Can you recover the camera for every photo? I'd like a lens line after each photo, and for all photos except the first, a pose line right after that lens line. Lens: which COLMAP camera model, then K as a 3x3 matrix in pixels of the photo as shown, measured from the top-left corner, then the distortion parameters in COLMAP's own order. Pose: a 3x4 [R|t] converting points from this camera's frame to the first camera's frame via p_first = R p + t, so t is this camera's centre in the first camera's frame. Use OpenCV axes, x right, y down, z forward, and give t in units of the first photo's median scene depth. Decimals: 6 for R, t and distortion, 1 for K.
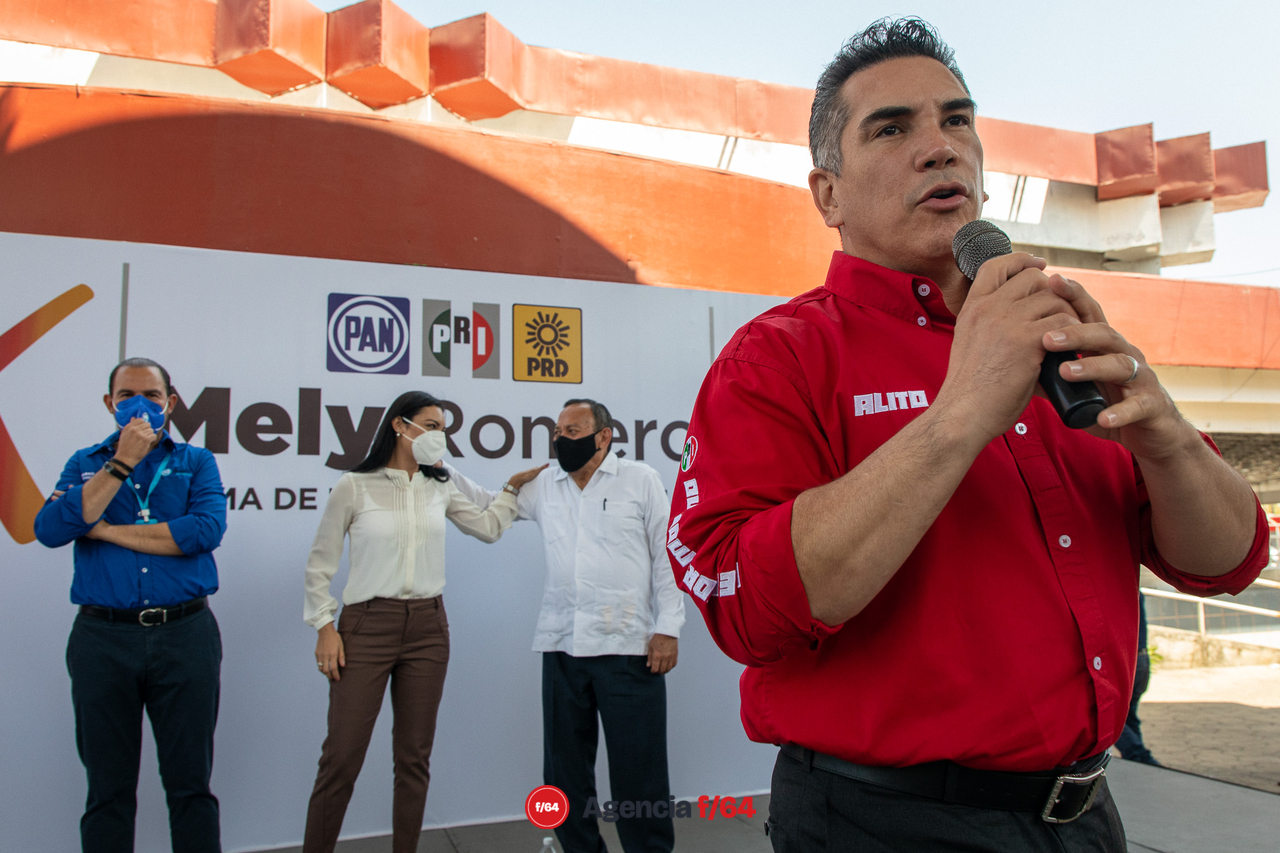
lens RADIAL K [[1000.3, 0, 653.9], [0, 1000.3, 436.6], [0, 0, 1]] dist [-0.007404, 0.009296]
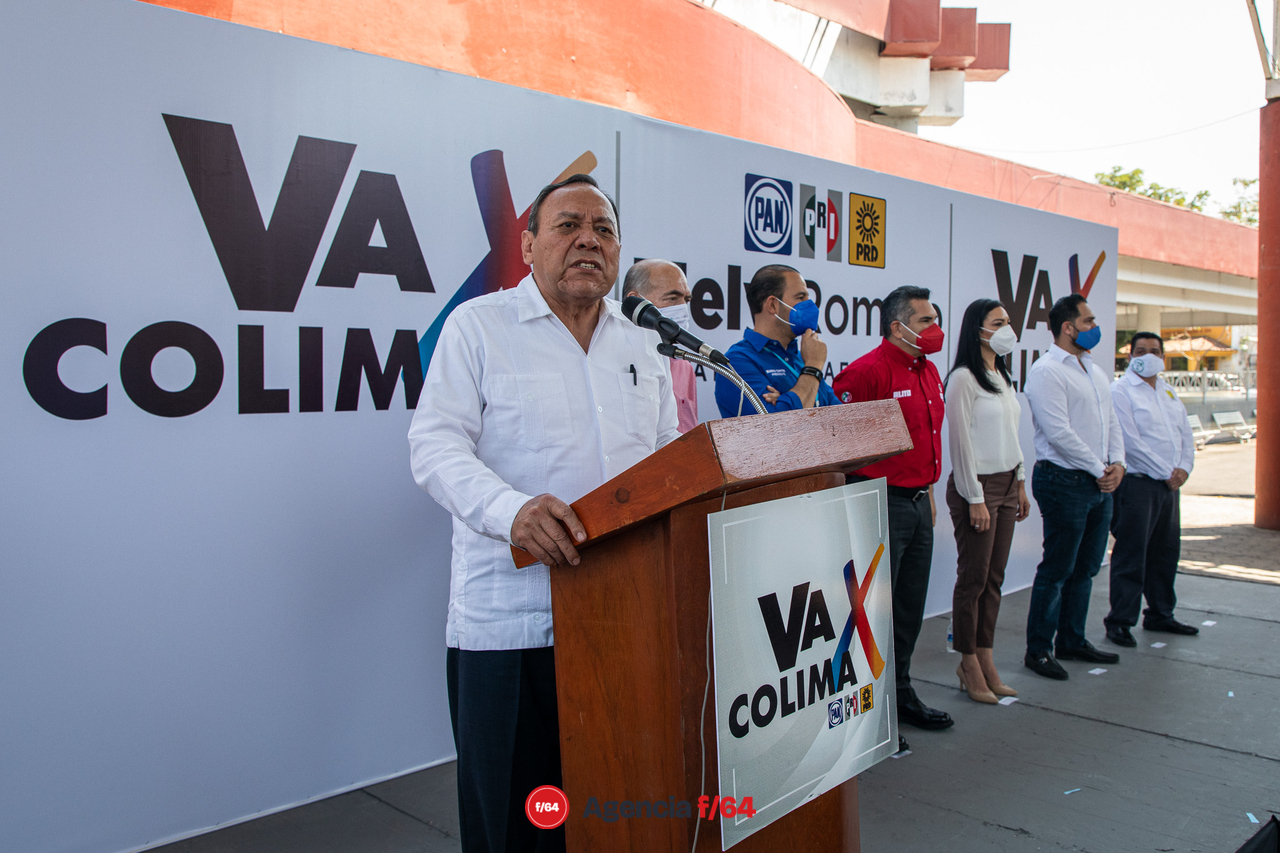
lens RADIAL K [[1140.3, 0, 665.1], [0, 1140.3, 416.0], [0, 0, 1]] dist [-0.035334, 0.004691]
pose [[0.897044, 0.008403, 0.441861, -0.393863], [-0.080913, 0.986042, 0.145515, -0.025587], [-0.434470, -0.166286, 0.885203, -0.023846]]
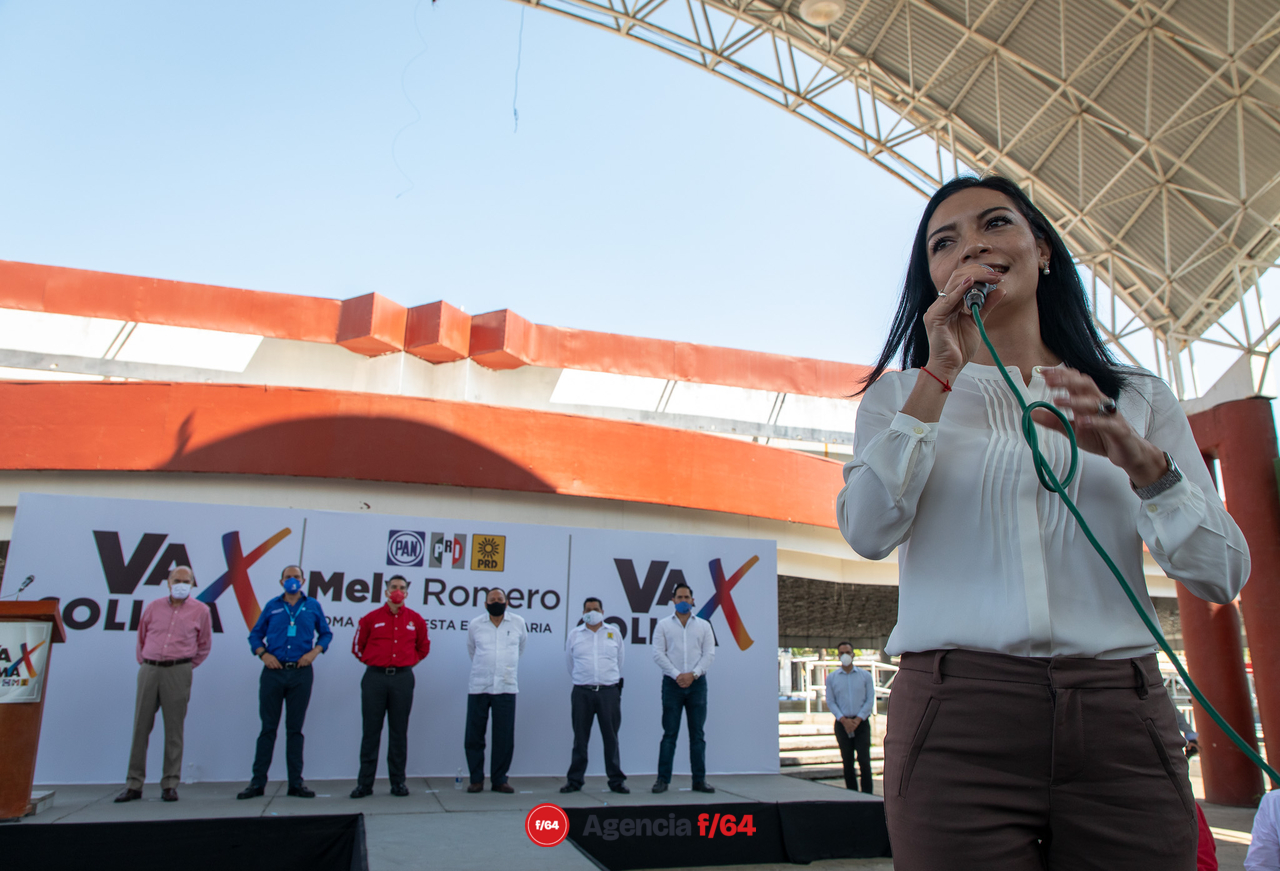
lens RADIAL K [[961.4, 0, 642.0], [0, 961.4, 431.7], [0, 0, 1]] dist [0.040162, -0.022292]
pose [[0.997042, 0.022704, -0.073429, 0.170074], [-0.032246, 0.990793, -0.131491, -0.040592], [0.069767, 0.133470, 0.988594, -0.488615]]
